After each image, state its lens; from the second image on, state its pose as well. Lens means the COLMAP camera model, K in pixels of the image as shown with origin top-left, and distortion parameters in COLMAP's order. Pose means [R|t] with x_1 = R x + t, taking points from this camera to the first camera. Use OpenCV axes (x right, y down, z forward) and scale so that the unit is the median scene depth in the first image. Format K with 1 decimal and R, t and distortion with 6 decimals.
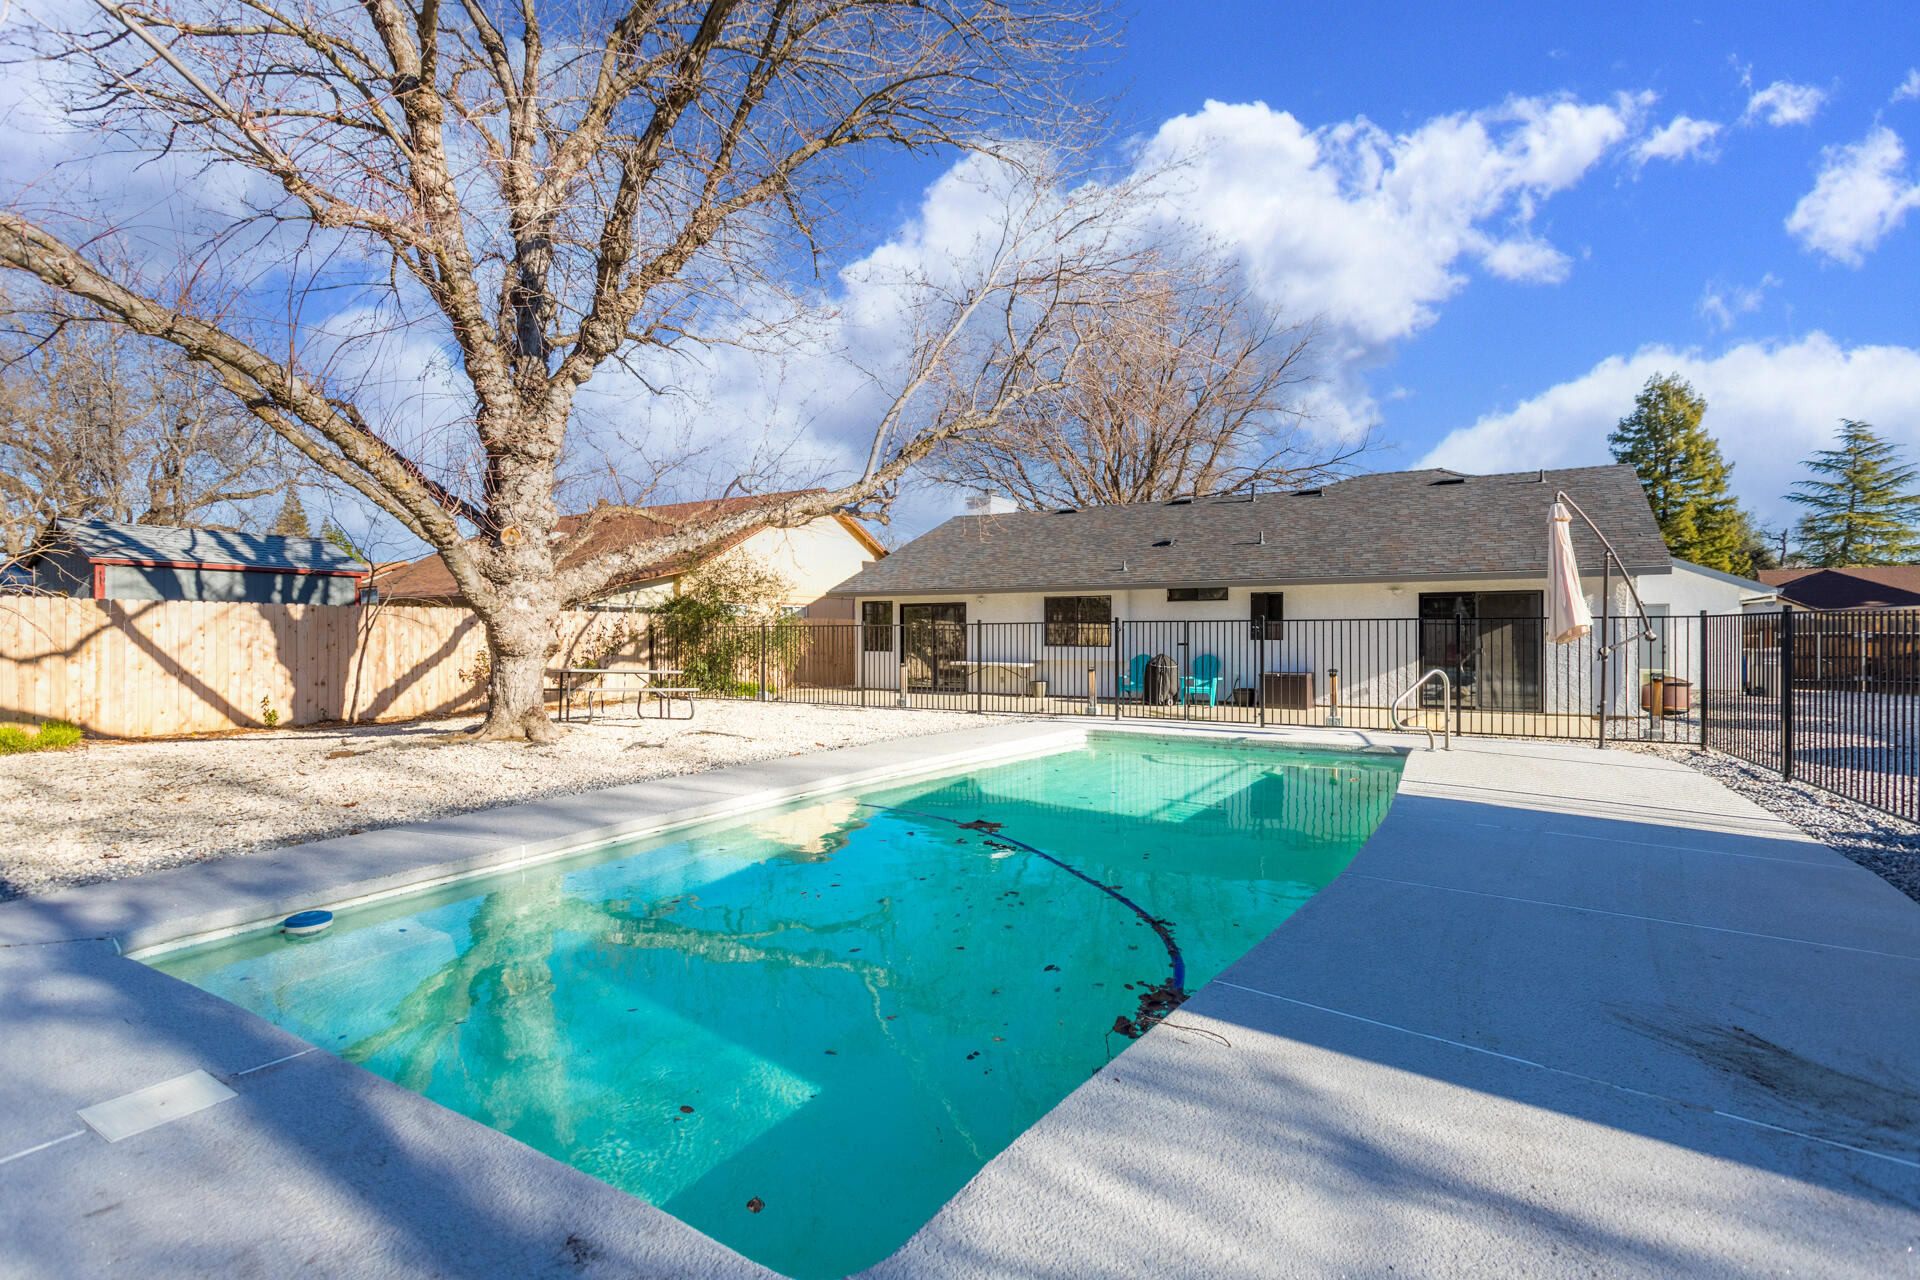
lens RADIAL K [[919.4, 0, 955.6], [0, 919.4, 635.7], [0, 0, 1]] dist [0.001562, 0.000349]
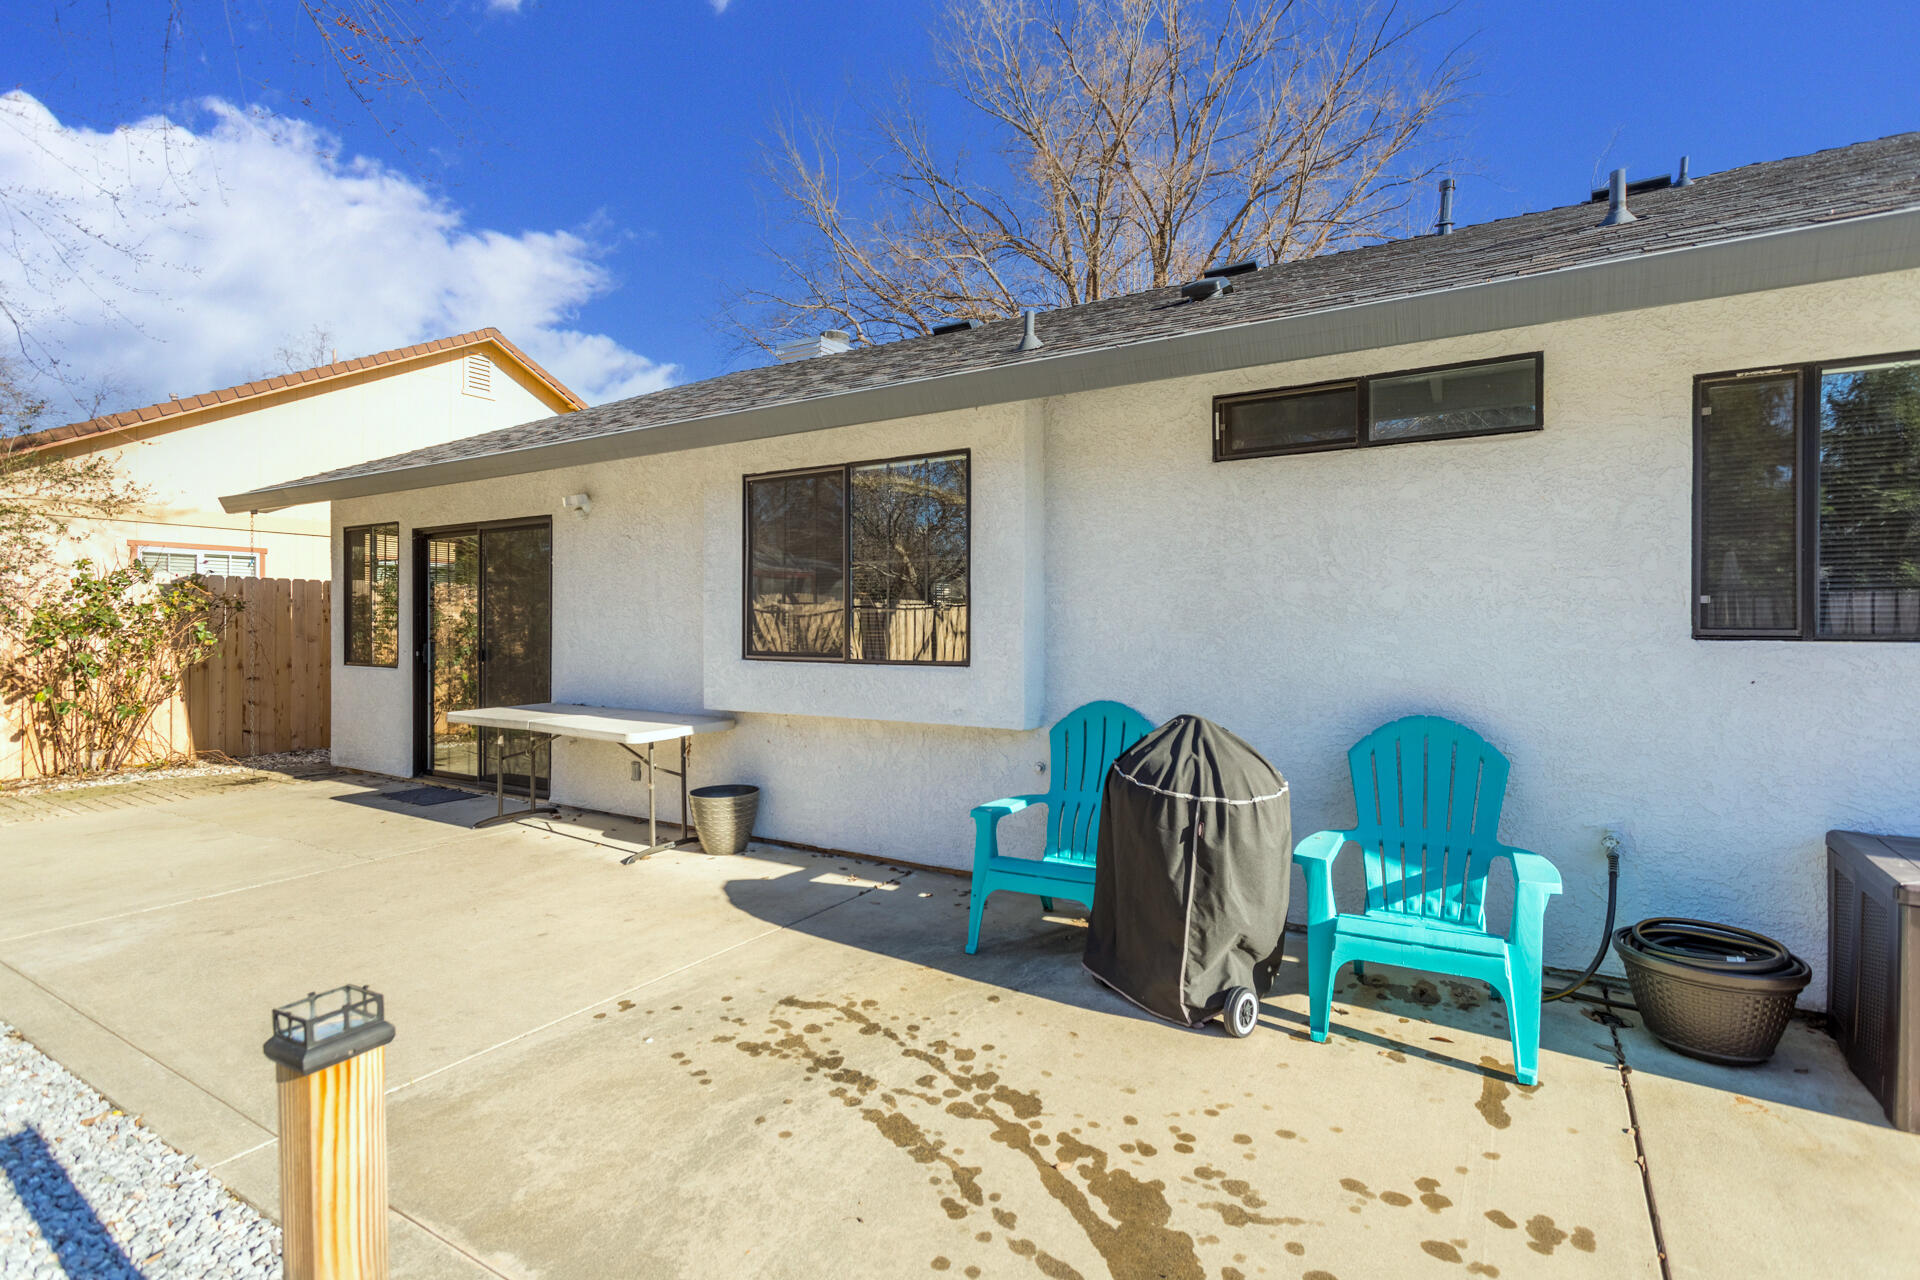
lens RADIAL K [[919.4, 0, 955.6], [0, 919.4, 635.7], [0, 0, 1]] dist [0.001562, 0.000349]
pose [[0.999551, 0.004715, 0.029598, 0.078620], [-0.004654, 0.999987, -0.002126, 0.001896], [-0.029607, 0.001988, 0.999560, 0.376041]]
